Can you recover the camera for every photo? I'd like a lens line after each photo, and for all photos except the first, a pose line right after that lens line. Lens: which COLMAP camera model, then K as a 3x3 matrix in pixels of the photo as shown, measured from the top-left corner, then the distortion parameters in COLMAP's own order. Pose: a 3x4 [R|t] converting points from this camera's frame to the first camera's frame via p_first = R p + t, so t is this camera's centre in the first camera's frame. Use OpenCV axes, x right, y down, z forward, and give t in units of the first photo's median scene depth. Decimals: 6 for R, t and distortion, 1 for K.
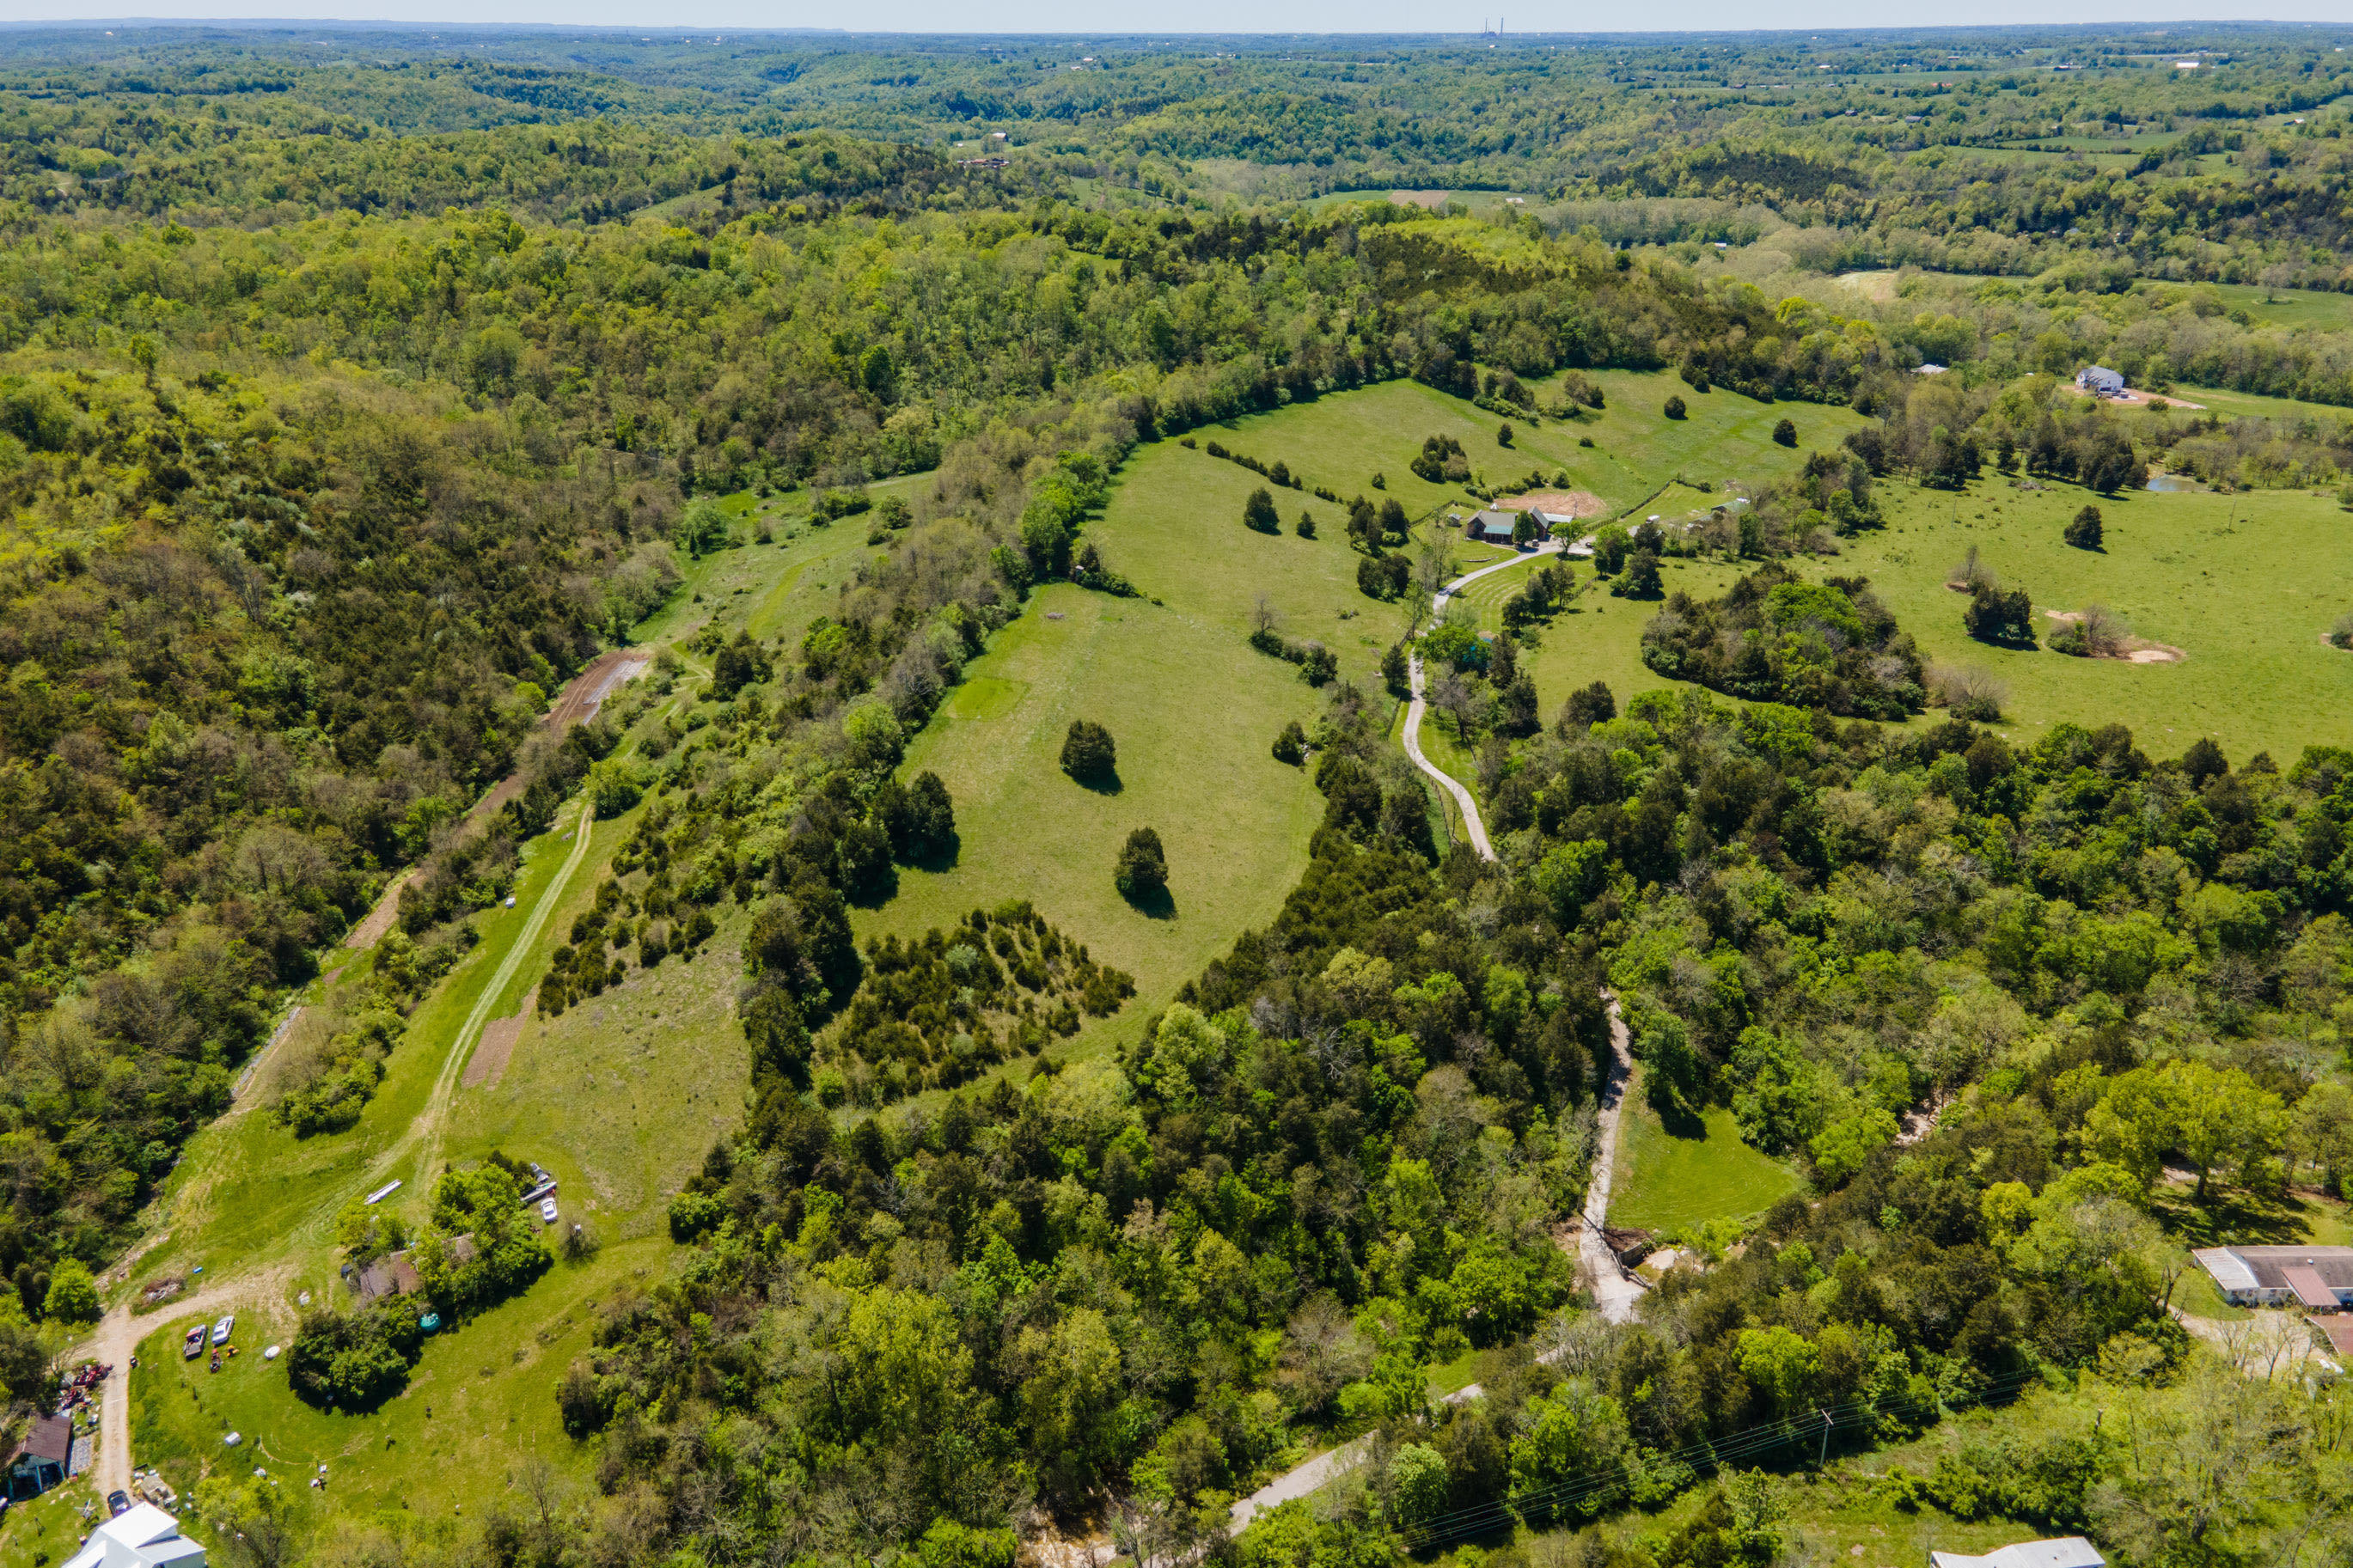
lens RADIAL K [[1719.1, 0, 1202.1], [0, 1719.1, 770.5], [0, 0, 1]] dist [0.025312, 0.032837]
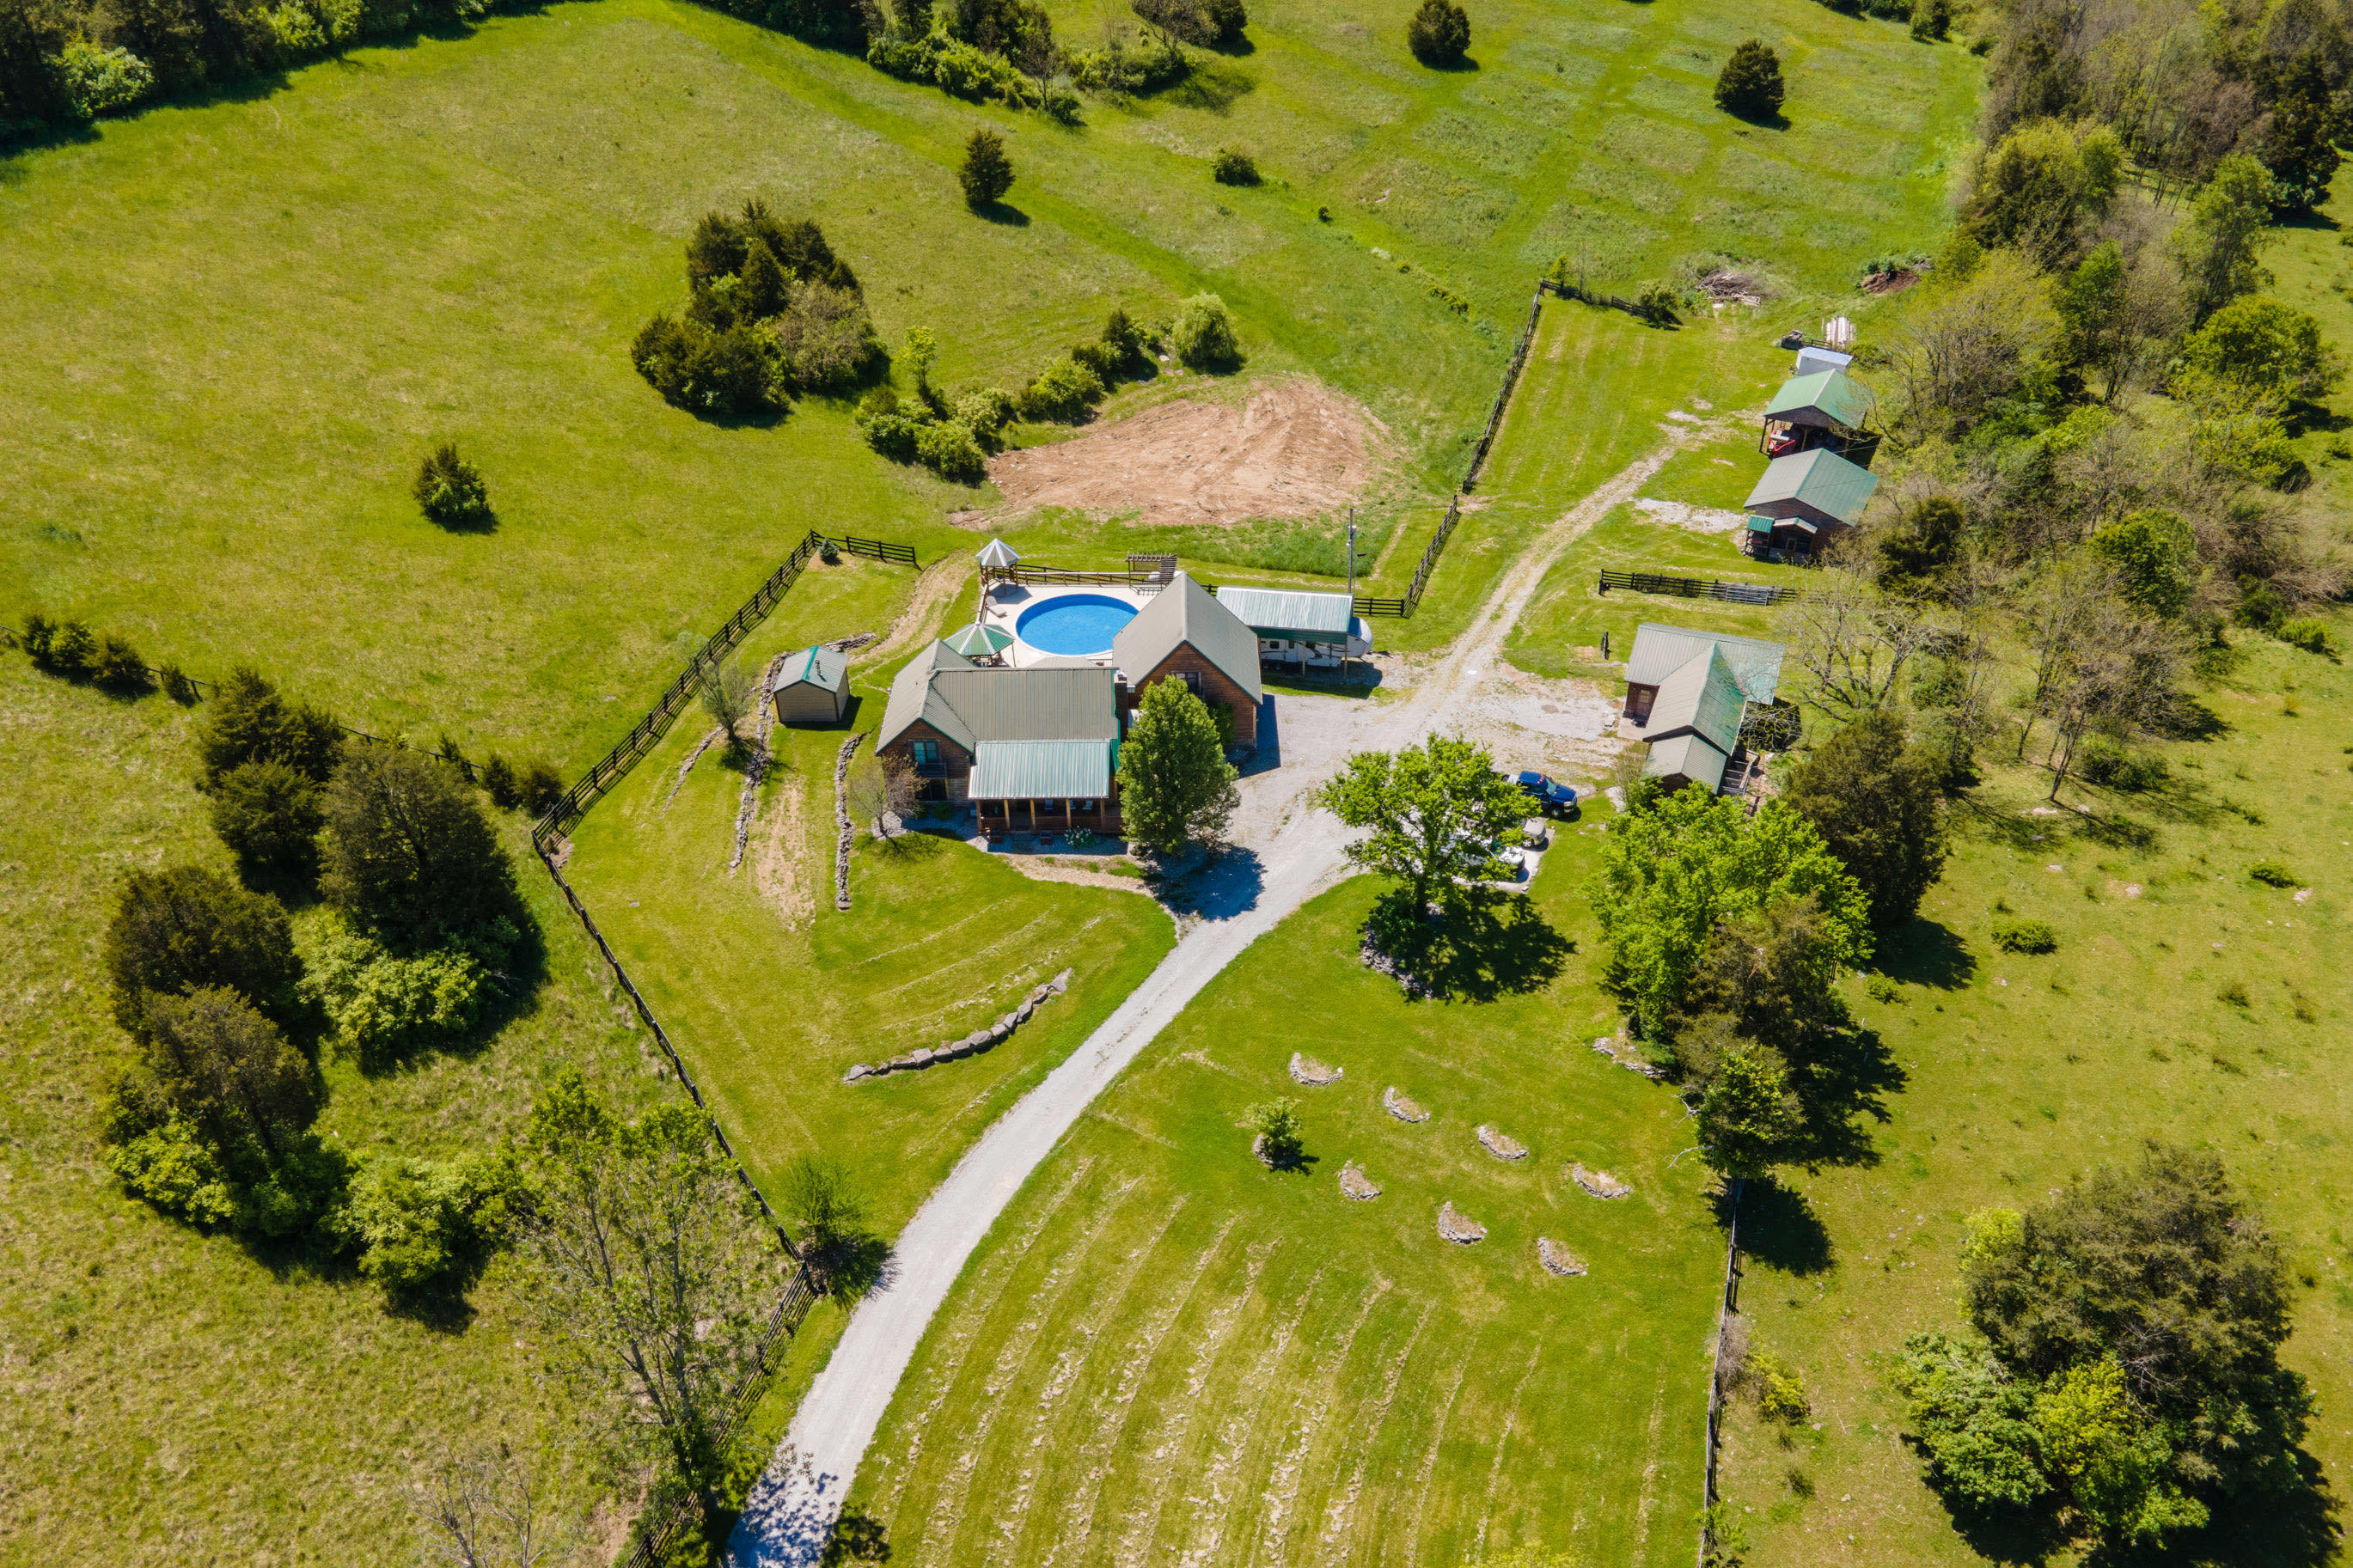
lens RADIAL K [[1719.1, 0, 1190.4], [0, 1719.1, 858.7], [0, 0, 1]] dist [0.025312, 0.032837]
pose [[0.956733, -0.181539, 0.227388, 0.133139], [0.125929, 0.962853, 0.238865, -0.163229], [-0.262304, -0.199895, 0.944054, 0.757959]]
